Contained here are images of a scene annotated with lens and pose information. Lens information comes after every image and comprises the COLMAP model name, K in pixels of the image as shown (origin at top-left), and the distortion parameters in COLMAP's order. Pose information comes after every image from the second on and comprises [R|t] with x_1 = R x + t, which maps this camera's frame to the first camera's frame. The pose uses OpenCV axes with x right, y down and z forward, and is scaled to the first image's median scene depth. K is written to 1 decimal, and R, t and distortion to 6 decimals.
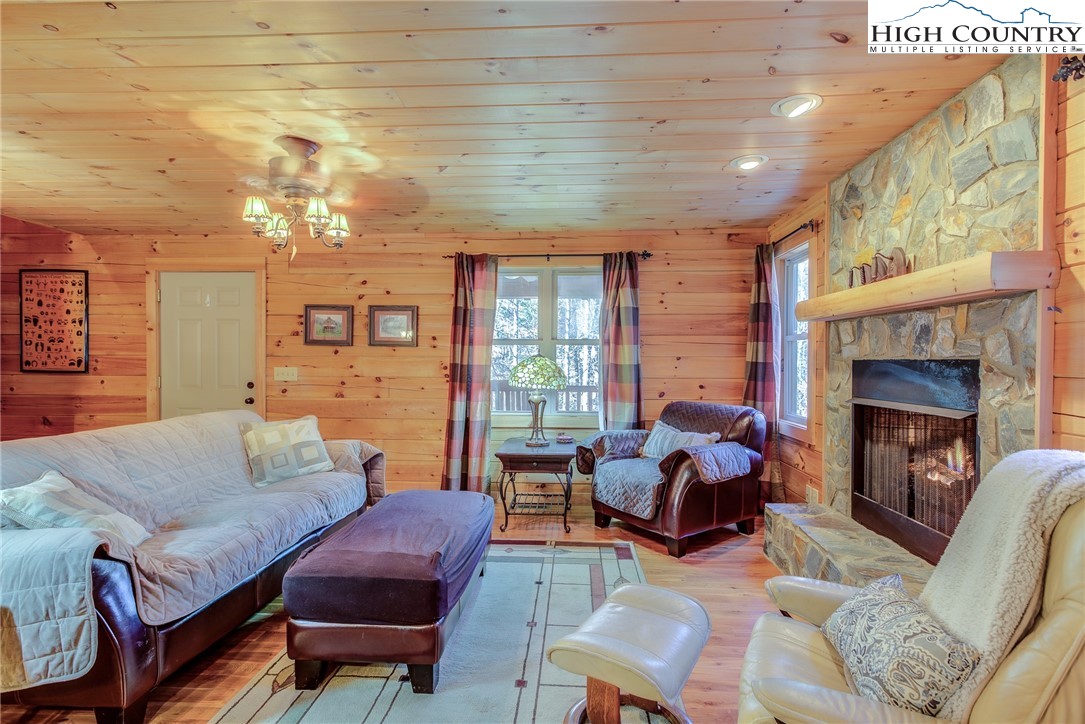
lens RADIAL K [[524.7, 0, 547.1], [0, 524.7, 365.6], [0, 0, 1]] dist [-0.003255, 0.007567]
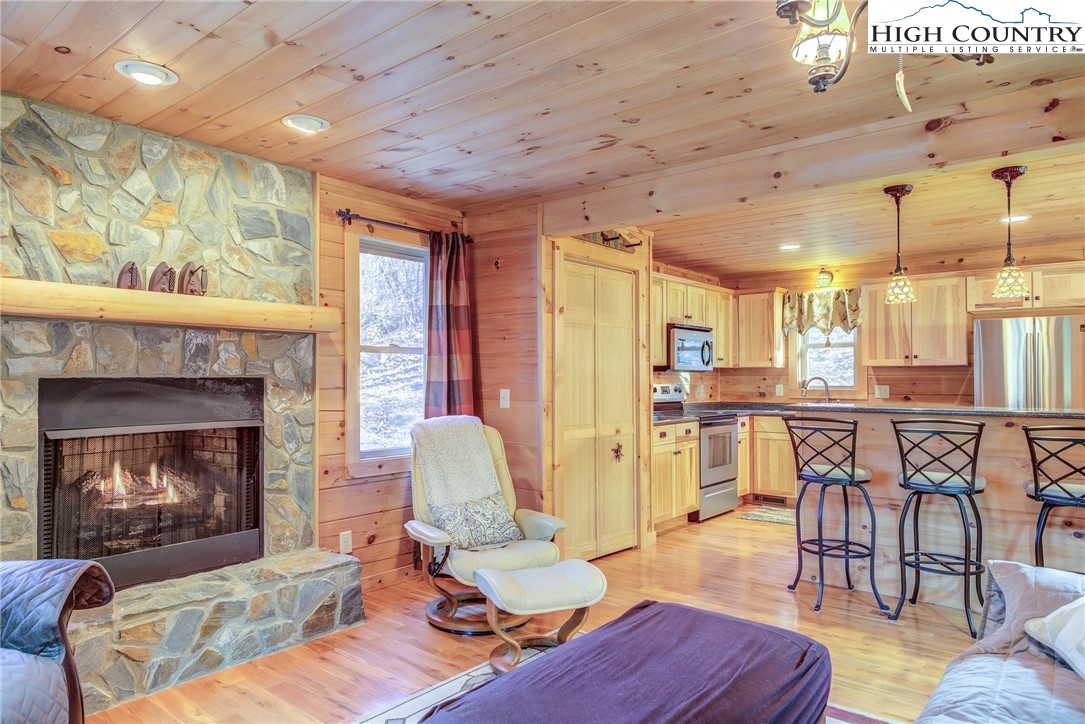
lens RADIAL K [[672.3, 0, 539.7], [0, 672.3, 364.1], [0, 0, 1]] dist [-0.003681, -0.001048]
pose [[-0.800325, 0.011148, 0.599463, -0.379801], [0.005403, 0.999921, -0.011382, -0.011983], [-0.599542, -0.005870, -0.800321, 1.037736]]
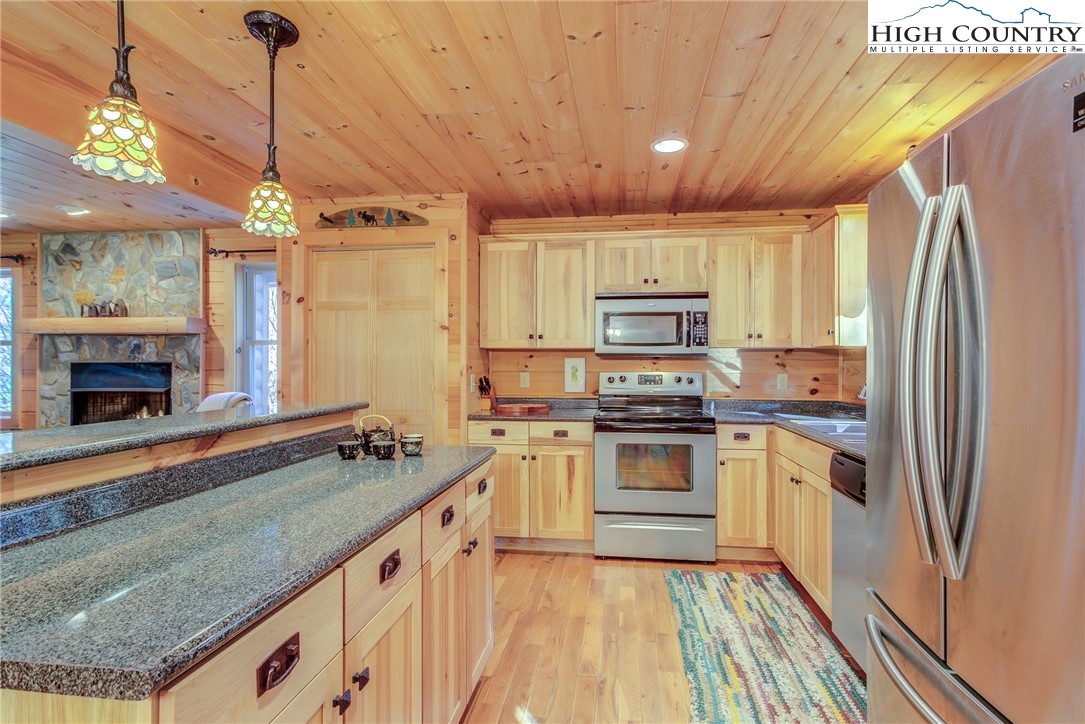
lens RADIAL K [[524.7, 0, 550.2], [0, 524.7, 361.0], [0, 0, 1]] dist [-0.003255, 0.007567]
pose [[0.071809, 0.002121, 0.997416, -0.635921], [0.008961, 0.999956, -0.002772, 0.000598], [-0.997378, 0.009137, 0.071787, -0.363558]]
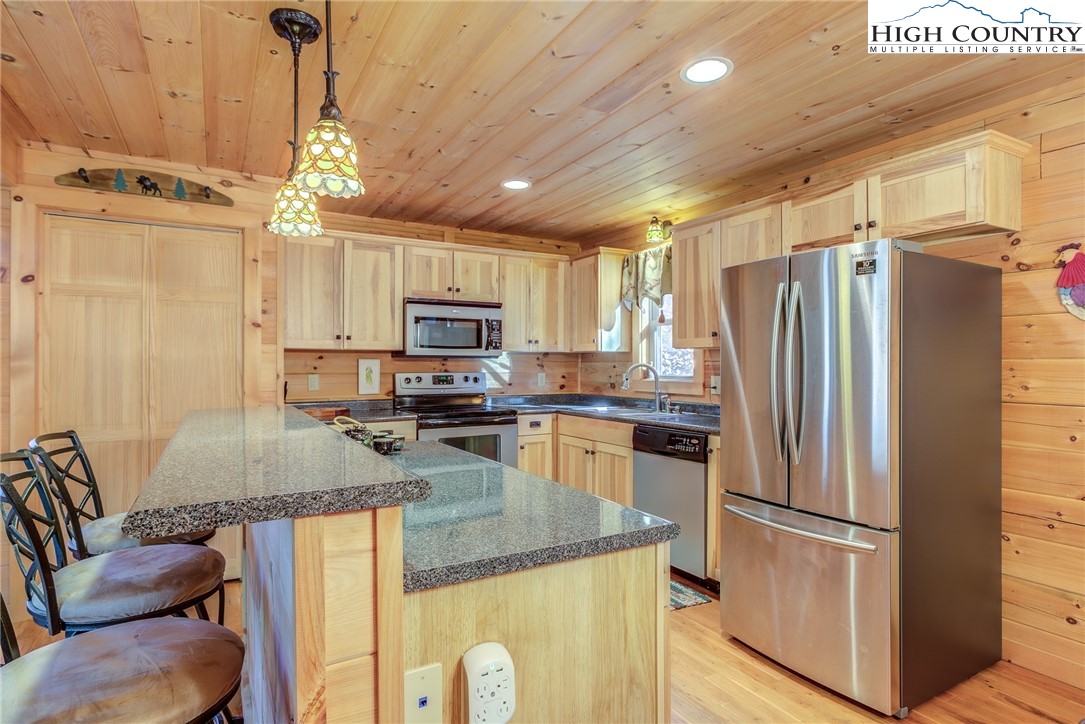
lens RADIAL K [[563.5, 0, 548.9], [0, 563.5, 362.7], [0, 0, 1]] dist [-0.016362, 0.003767]
pose [[-0.550582, 0.000041, 0.834781, -0.712295], [0.007459, 0.999960, 0.004870, -0.003857], [-0.834748, 0.008909, -0.550561, -0.024947]]
